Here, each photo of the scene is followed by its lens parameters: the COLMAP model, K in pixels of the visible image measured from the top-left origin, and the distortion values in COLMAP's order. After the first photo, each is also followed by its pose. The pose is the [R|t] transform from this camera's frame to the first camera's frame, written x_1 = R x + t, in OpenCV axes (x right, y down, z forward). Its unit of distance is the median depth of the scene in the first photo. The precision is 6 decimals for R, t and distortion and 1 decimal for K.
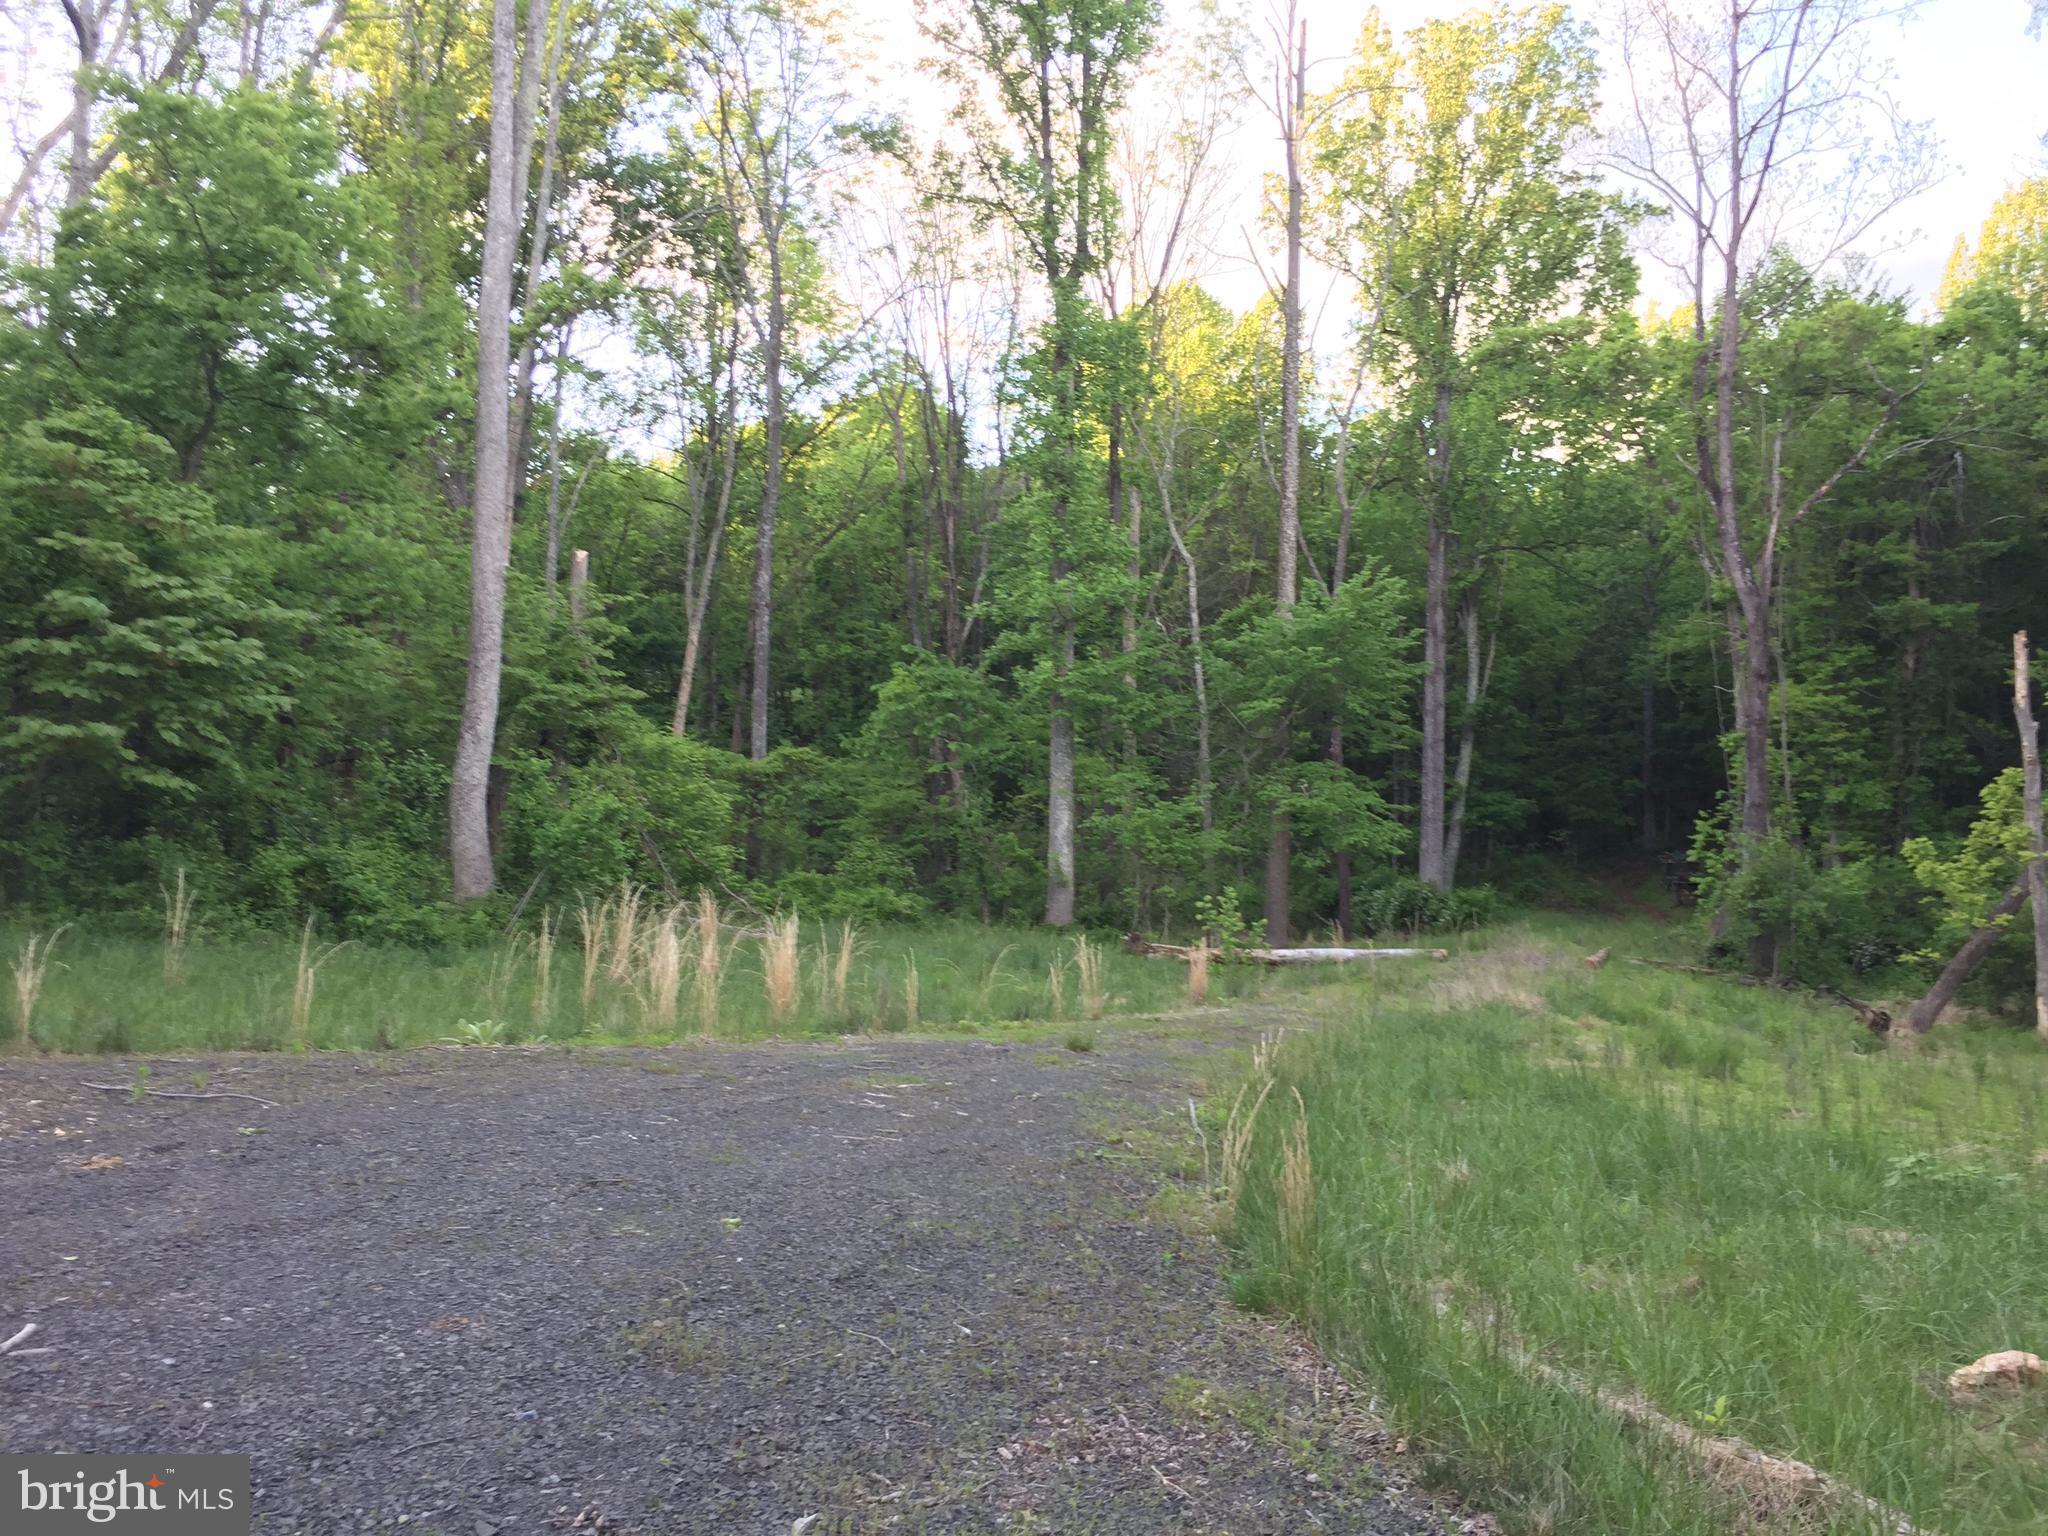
lens RADIAL K [[1761.6, 0, 1024.0], [0, 1761.6, 768.0], [0, 0, 1]] dist [0.071344, -0.124288]
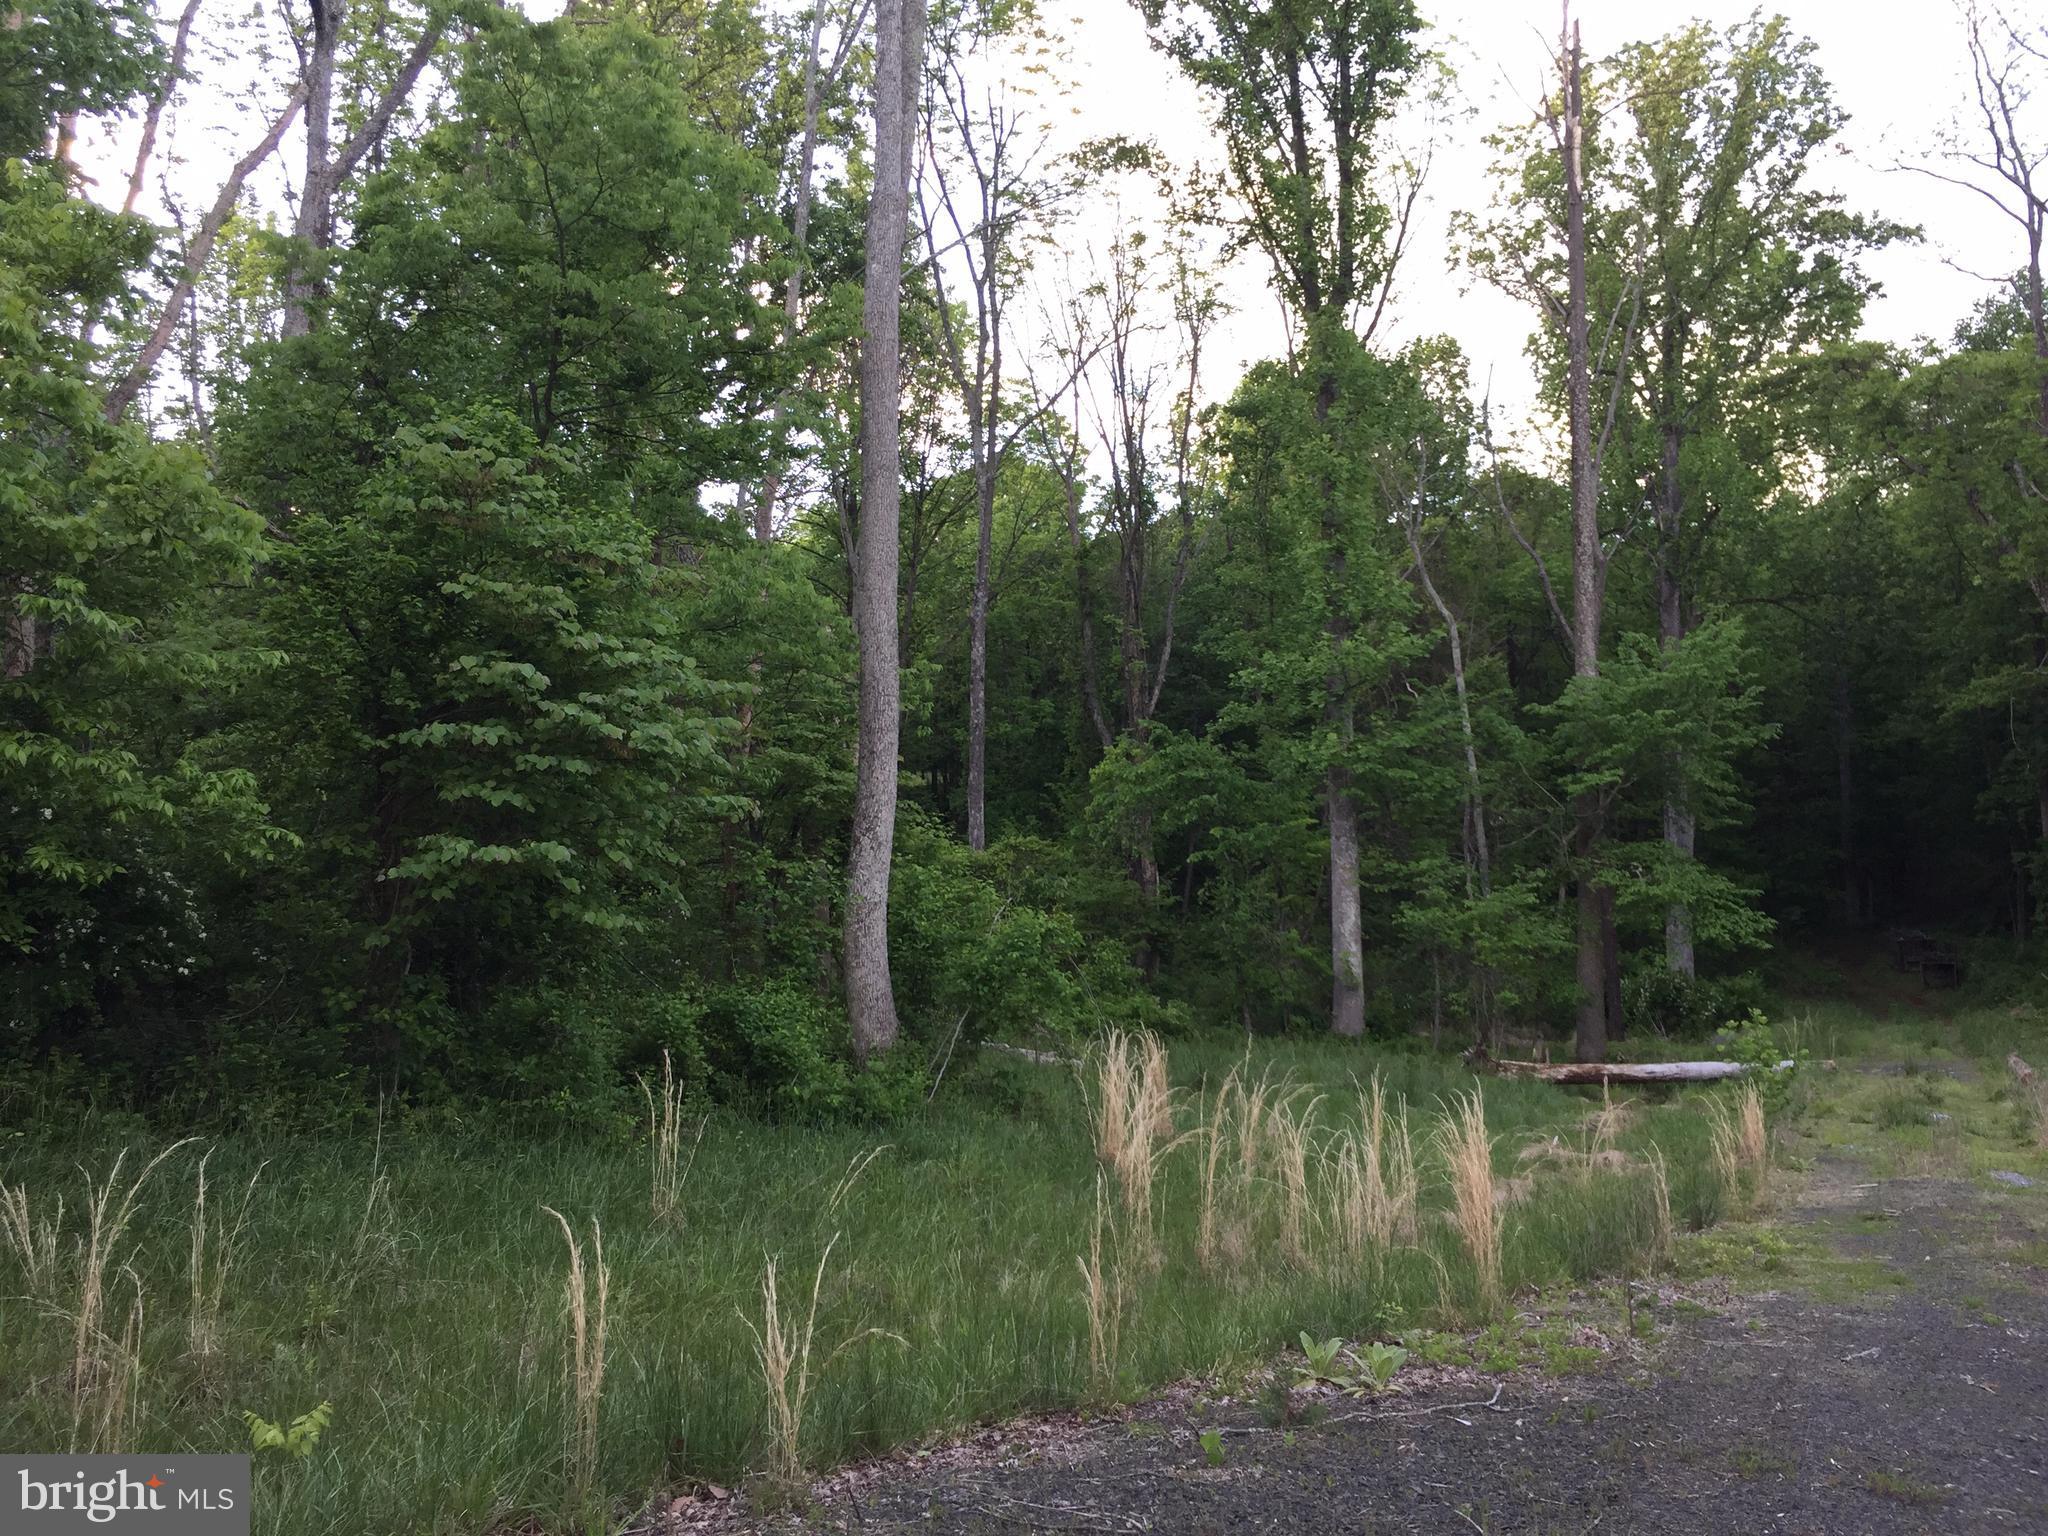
lens RADIAL K [[1773.7, 0, 1027.0], [0, 1773.7, 777.8], [0, 0, 1]] dist [0.057343, -0.071194]
pose [[0.999168, -0.020988, -0.034955, -0.107292], [0.019622, 0.999047, -0.038977, -0.006829], [0.035740, 0.038258, 0.998629, 0.108149]]
